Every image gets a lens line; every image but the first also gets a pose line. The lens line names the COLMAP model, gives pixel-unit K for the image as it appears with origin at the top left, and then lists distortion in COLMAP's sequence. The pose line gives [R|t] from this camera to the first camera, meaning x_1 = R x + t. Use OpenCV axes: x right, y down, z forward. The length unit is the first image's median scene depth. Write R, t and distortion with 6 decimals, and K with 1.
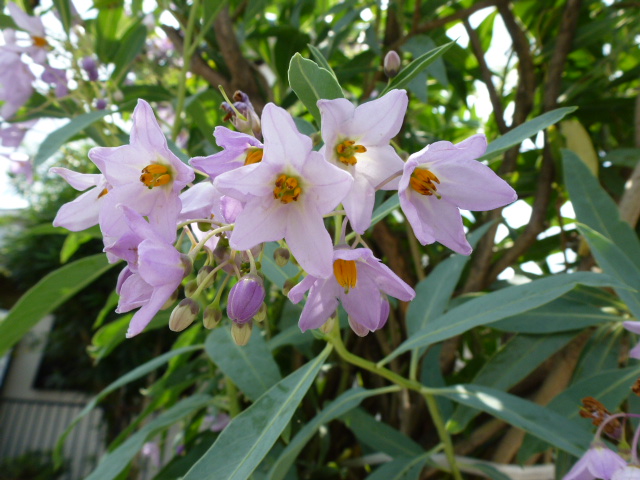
lens RADIAL K [[482.0, 0, 320.0], [0, 482.0, 240.0], [0, 0, 1]] dist [0.031142, -0.003695]
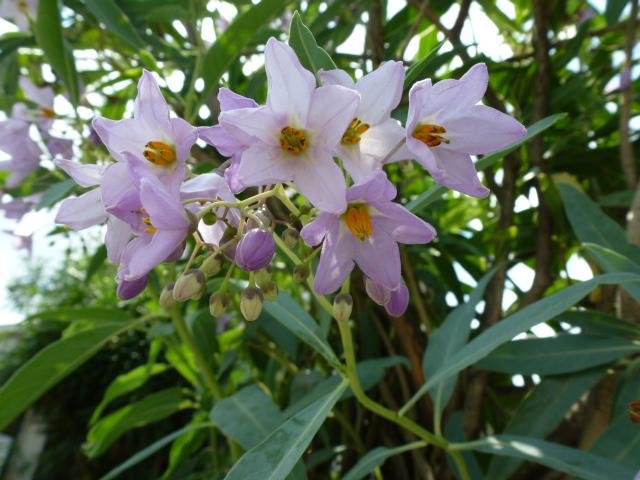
lens RADIAL K [[482.0, 0, 320.0], [0, 482.0, 240.0], [0, 0, 1]] dist [0.031142, -0.003695]
pose [[0.997681, -0.067737, 0.006700, -0.012754], [0.067648, 0.975802, -0.207927, 0.111431], [0.007547, 0.207898, 0.978121, 0.029293]]
